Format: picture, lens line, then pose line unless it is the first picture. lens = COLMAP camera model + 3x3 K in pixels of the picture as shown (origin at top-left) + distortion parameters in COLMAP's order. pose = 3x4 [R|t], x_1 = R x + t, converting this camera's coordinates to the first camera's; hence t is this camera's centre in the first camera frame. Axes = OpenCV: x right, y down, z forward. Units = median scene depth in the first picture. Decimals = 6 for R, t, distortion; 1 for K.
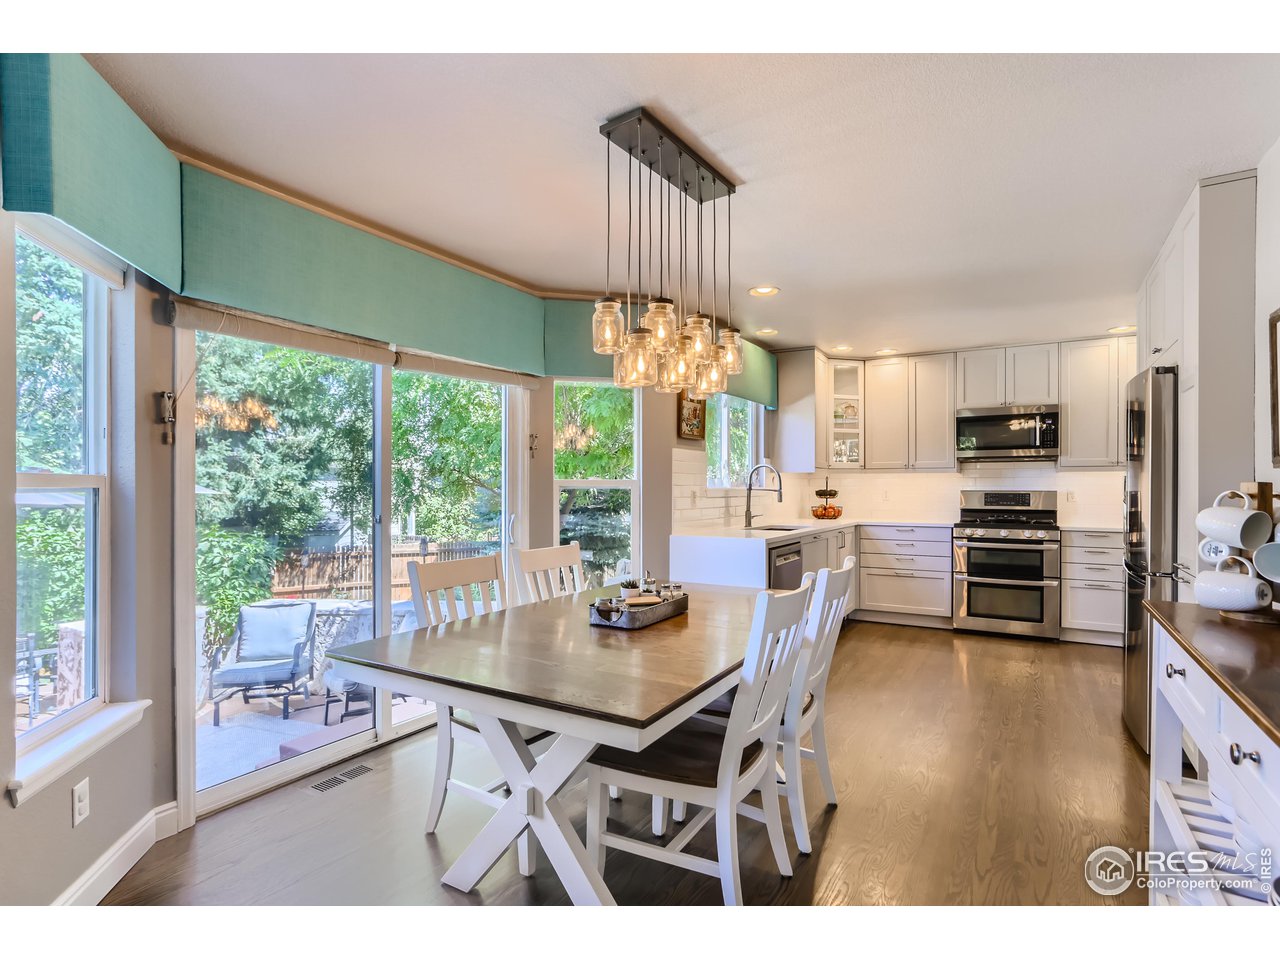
lens RADIAL K [[634.7, 0, 662.4], [0, 634.7, 492.6], [0, 0, 1]] dist [-0.016490, 0.003992]
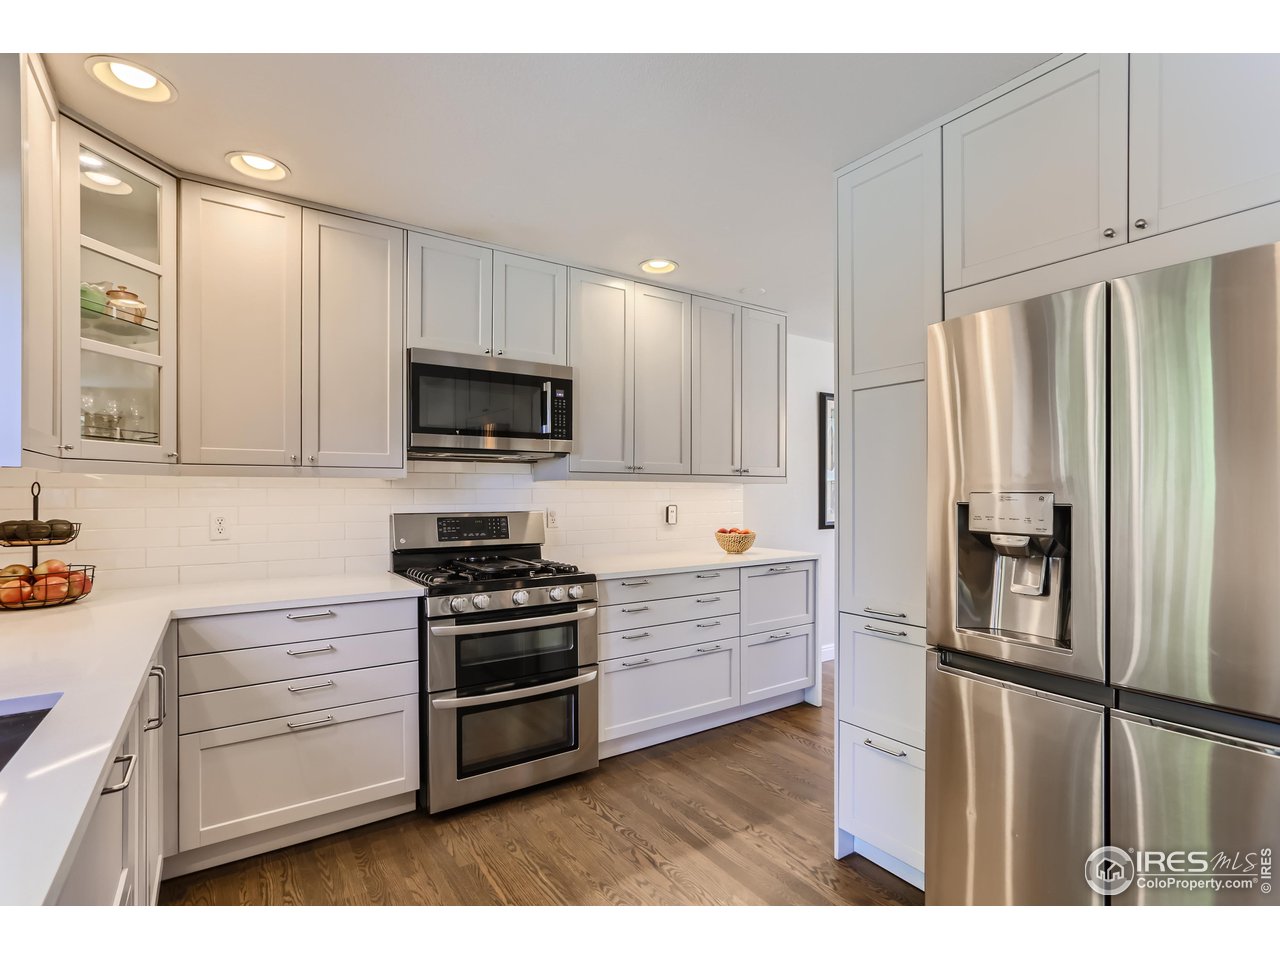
lens RADIAL K [[634.7, 0, 636.4], [0, 634.7, 489.9], [0, 0, 1]] dist [-0.016490, 0.003992]
pose [[0.414967, -0.001526, 0.909835, 0.099783], [0.005212, 0.999986, -0.000700, -0.022137], [-0.909821, 0.005032, 0.414970, 0.653375]]
